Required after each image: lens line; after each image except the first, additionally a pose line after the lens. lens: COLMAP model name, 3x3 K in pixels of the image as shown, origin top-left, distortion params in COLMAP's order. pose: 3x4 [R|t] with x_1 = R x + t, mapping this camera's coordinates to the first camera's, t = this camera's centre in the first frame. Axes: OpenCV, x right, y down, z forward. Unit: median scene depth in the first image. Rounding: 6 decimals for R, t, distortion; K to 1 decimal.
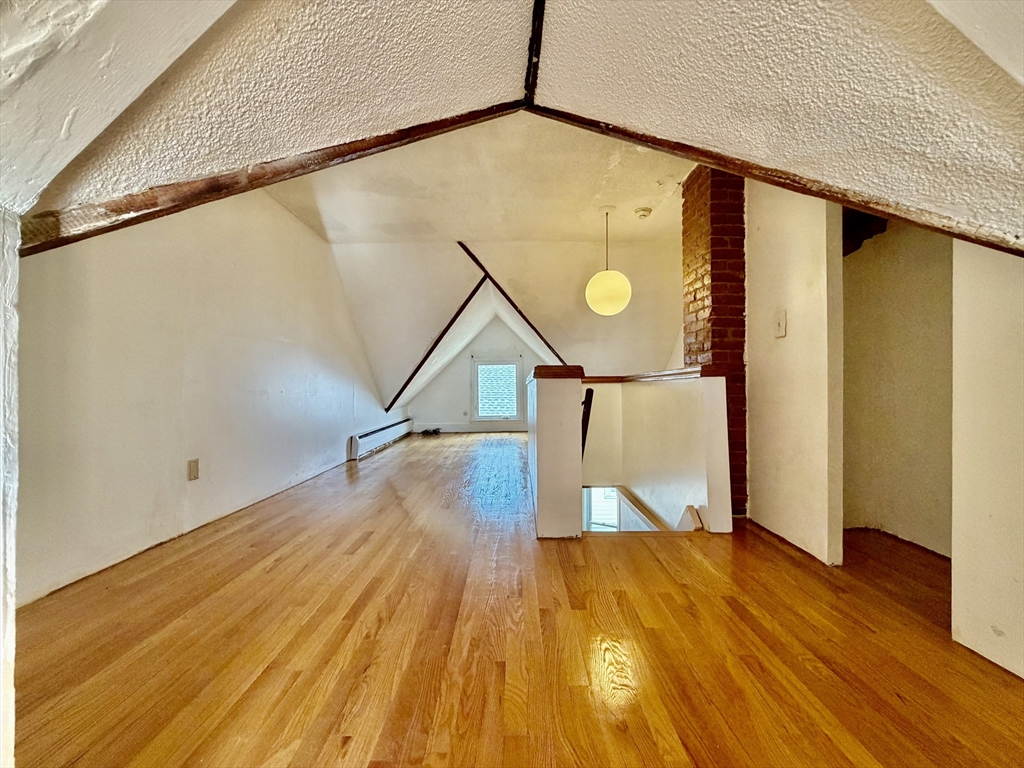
lens RADIAL K [[407.7, 0, 510.0], [0, 407.7, 385.5], [0, 0, 1]] dist [0.001620, -0.000078]
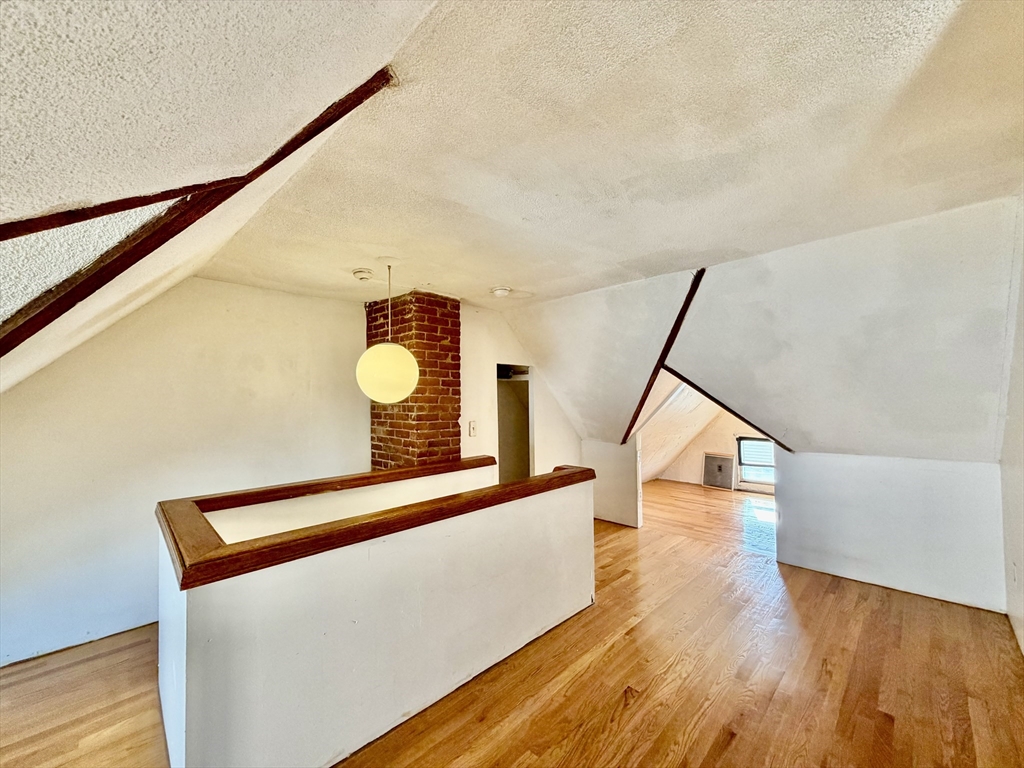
lens RADIAL K [[407.7, 0, 510.0], [0, 407.7, 385.5], [0, 0, 1]] dist [0.001620, -0.000078]
pose [[-0.704972, 0.043290, 0.707912, -0.553982], [0.025098, 0.999033, -0.036099, -0.216389], [-0.708791, -0.007681, -0.705377, 1.728976]]
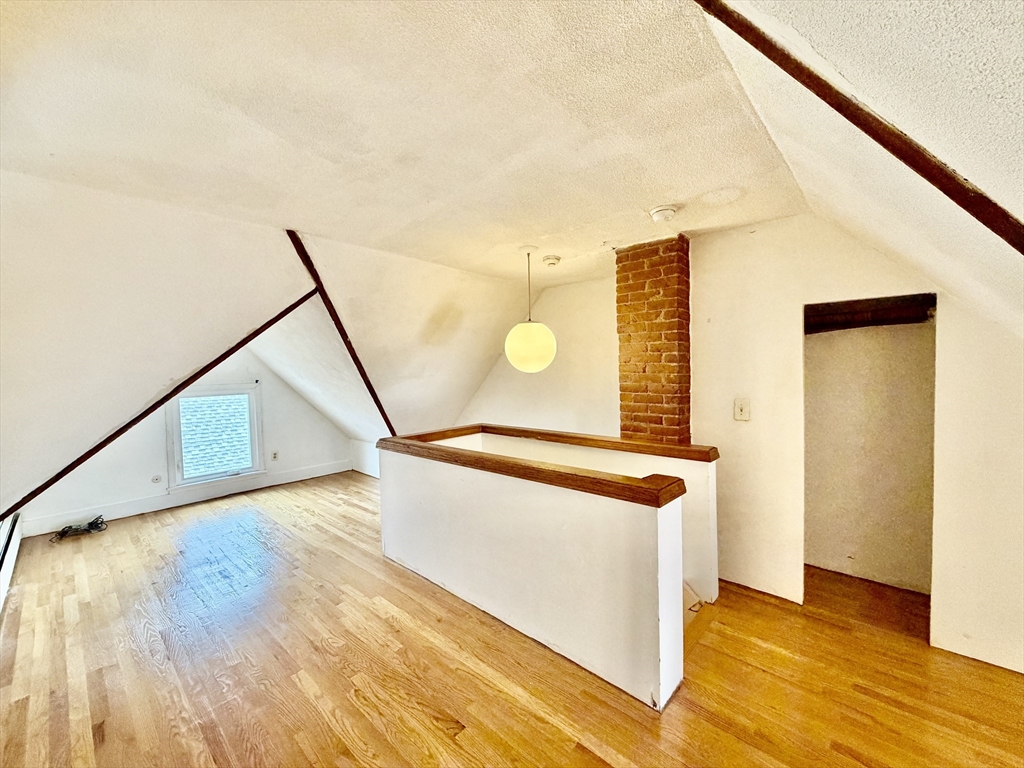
lens RADIAL K [[407.7, 0, 510.0], [0, 407.7, 385.5], [0, 0, 1]] dist [0.001620, -0.000078]
pose [[0.675470, -0.035008, 0.736556, -0.542294], [0.018532, 0.999363, 0.030504, -0.217928], [-0.737155, -0.006954, 0.675688, 0.565227]]
